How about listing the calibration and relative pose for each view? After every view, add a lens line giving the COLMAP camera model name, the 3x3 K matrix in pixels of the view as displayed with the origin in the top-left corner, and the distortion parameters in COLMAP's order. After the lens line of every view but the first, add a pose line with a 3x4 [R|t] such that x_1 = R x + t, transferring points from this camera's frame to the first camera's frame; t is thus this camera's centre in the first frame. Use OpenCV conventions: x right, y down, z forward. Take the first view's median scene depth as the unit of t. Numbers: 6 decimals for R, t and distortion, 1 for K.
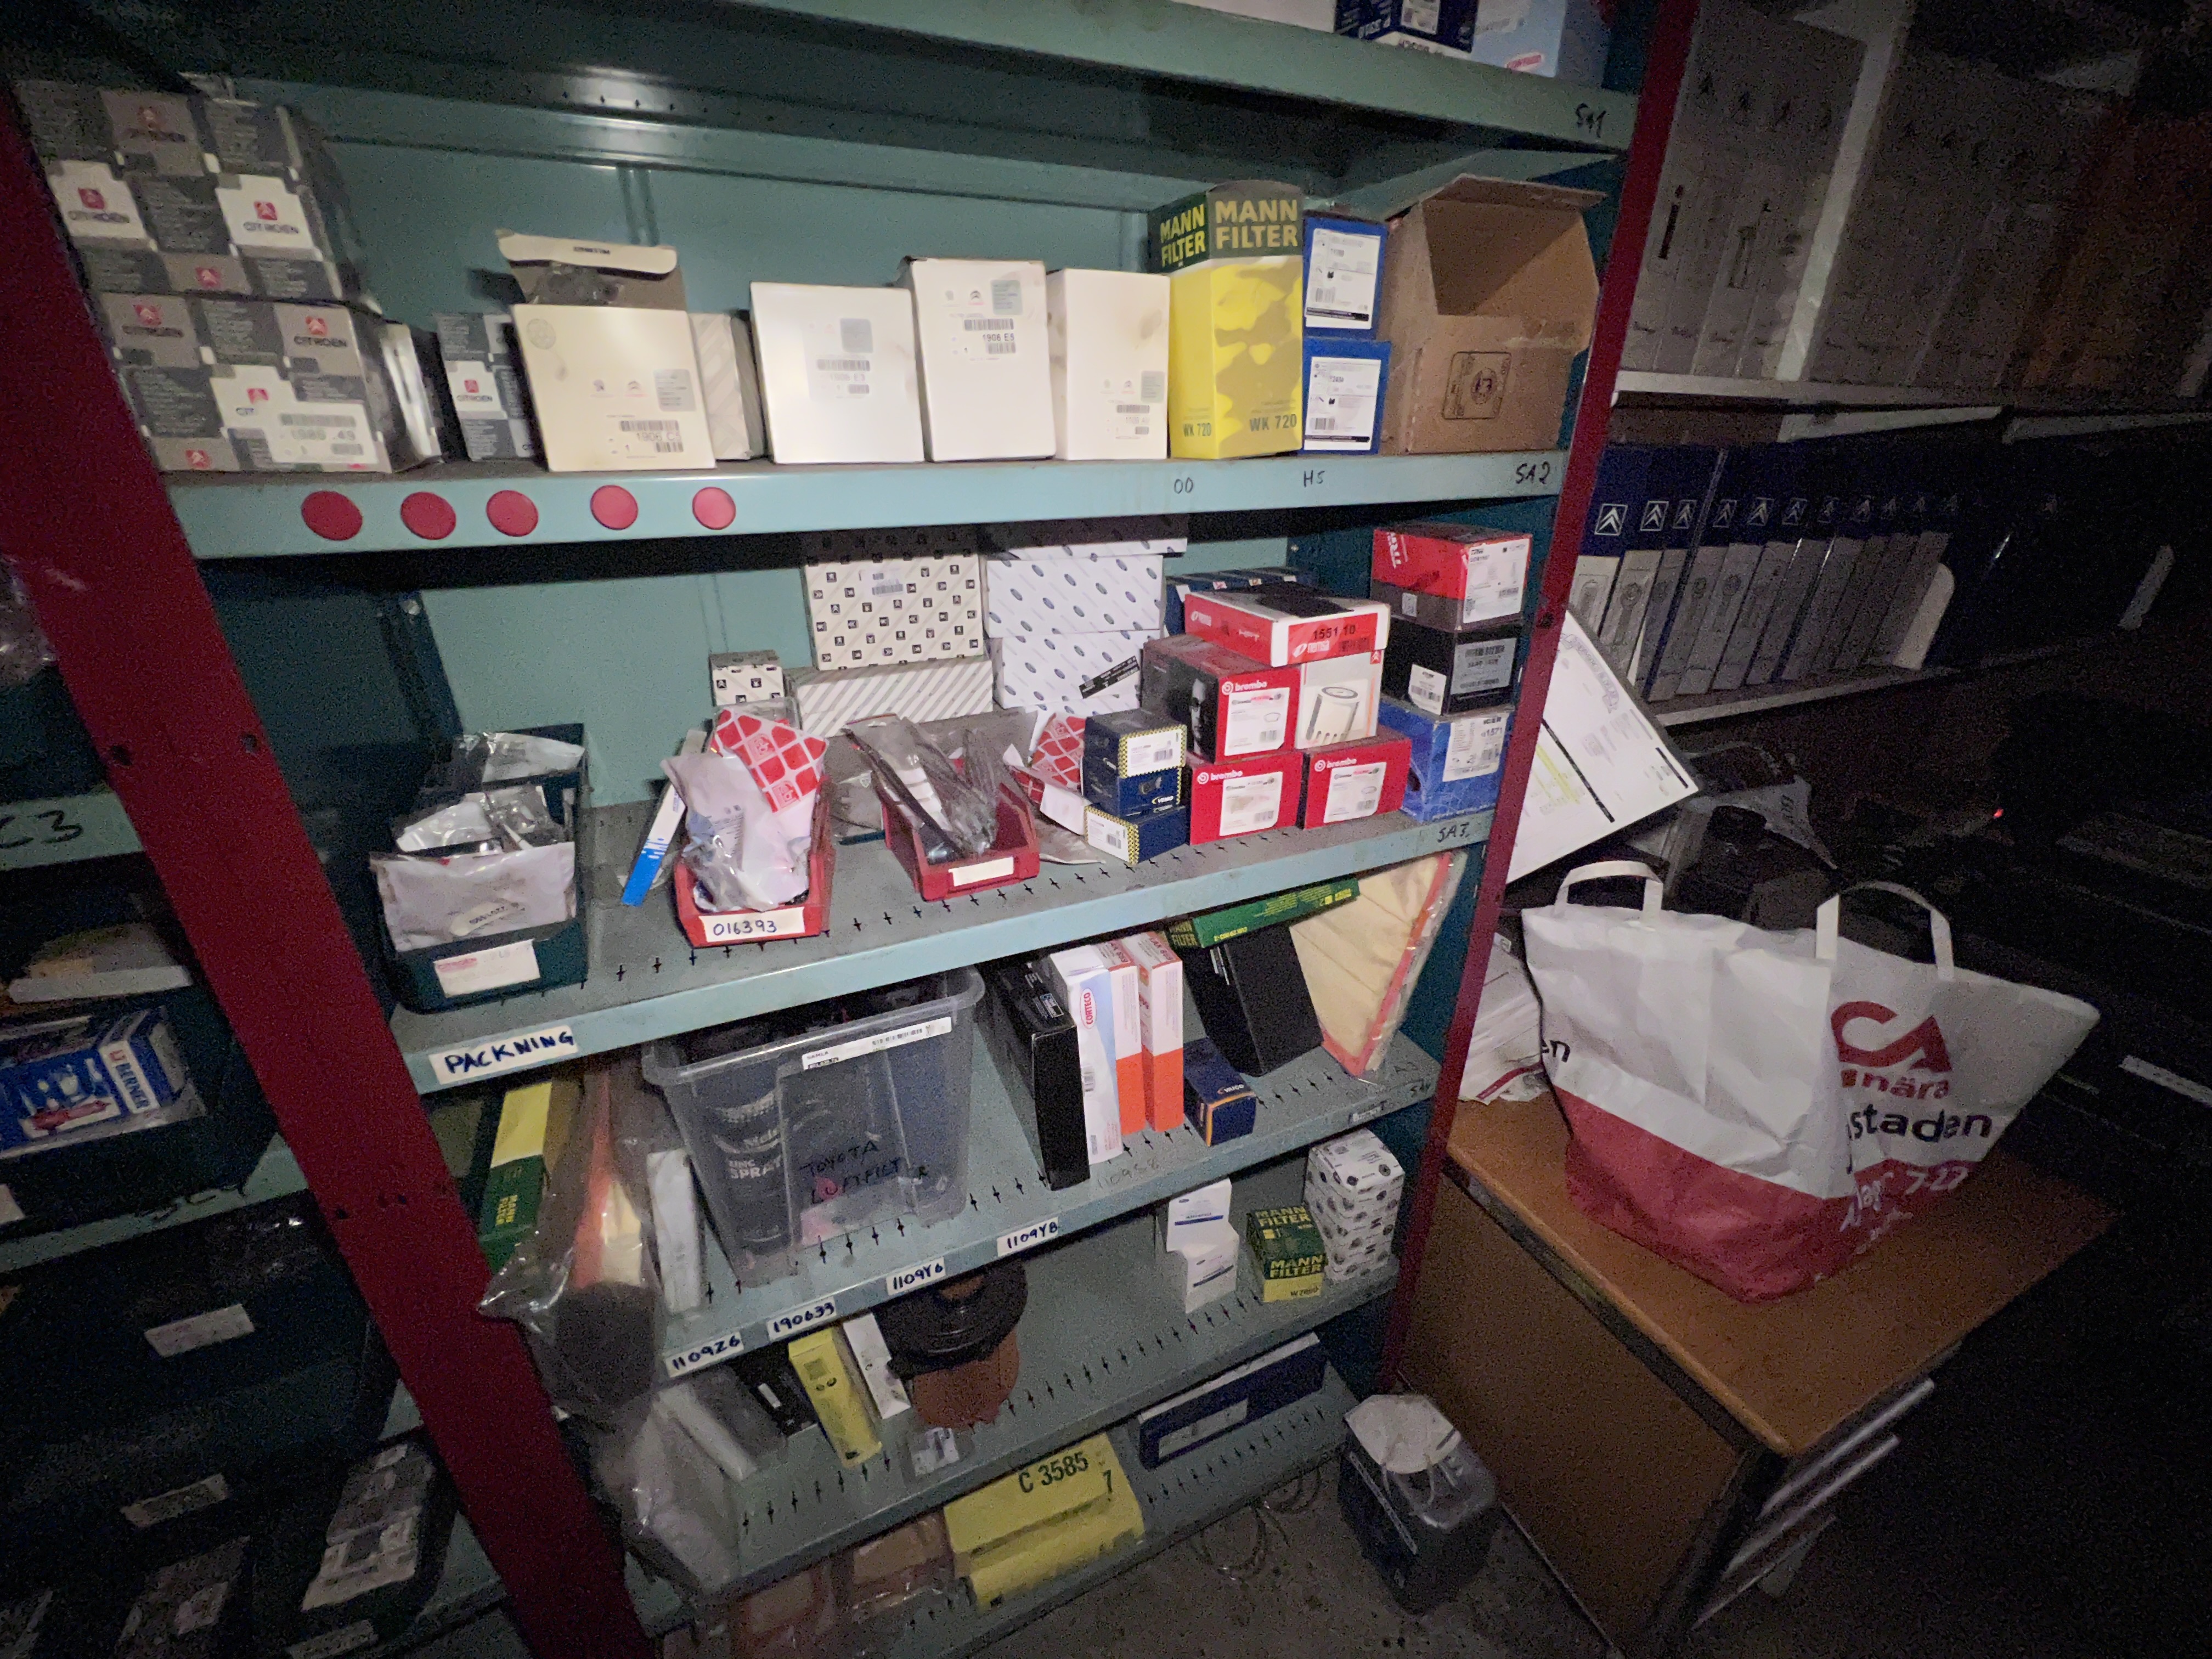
lens RADIAL K [[890.3, 0, 1102.4], [0, 890.3, 830.5], [0, 0, 1]] dist [-0.005582, 0.001498]
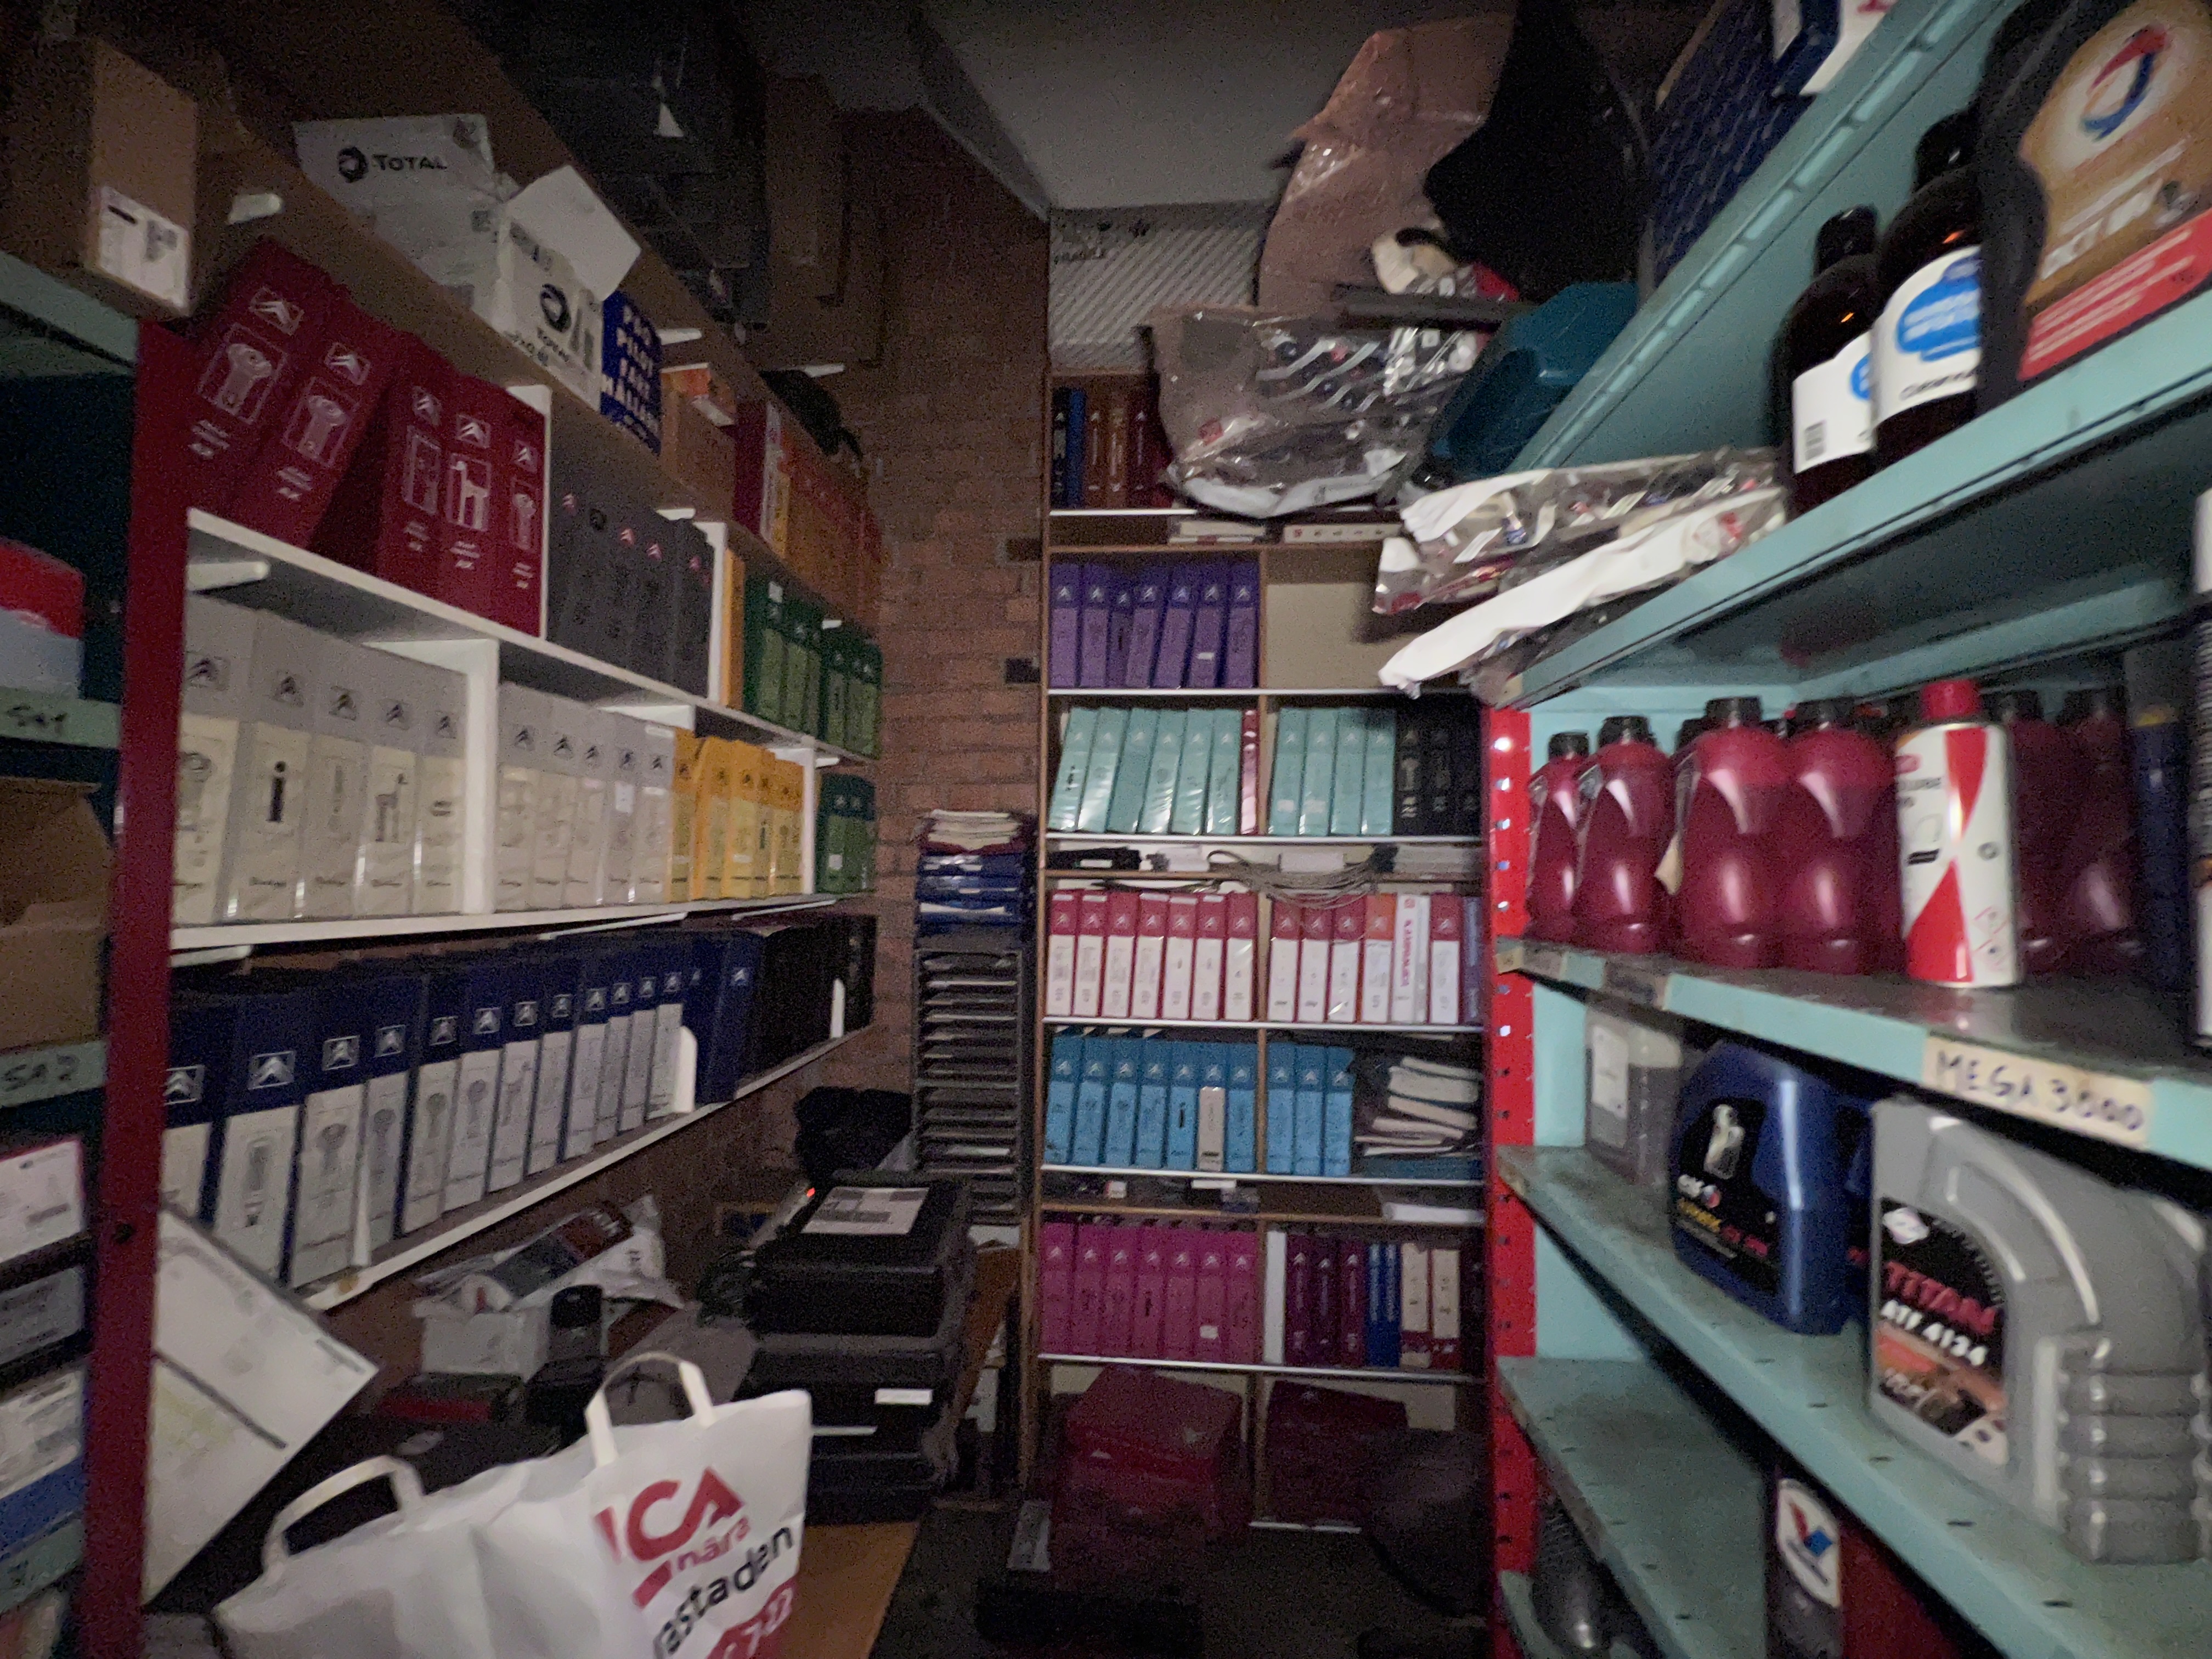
lens RADIAL K [[890.3, 0, 1100.1], [0, 890.3, 829.7], [0, 0, 1]] dist [-0.005582, 0.001498]
pose [[0.494467, 0.034979, 0.868492, 0.232124], [0.366822, 0.897452, -0.244992, -0.046093], [-0.788000, 0.439723, 0.430930, -0.184291]]
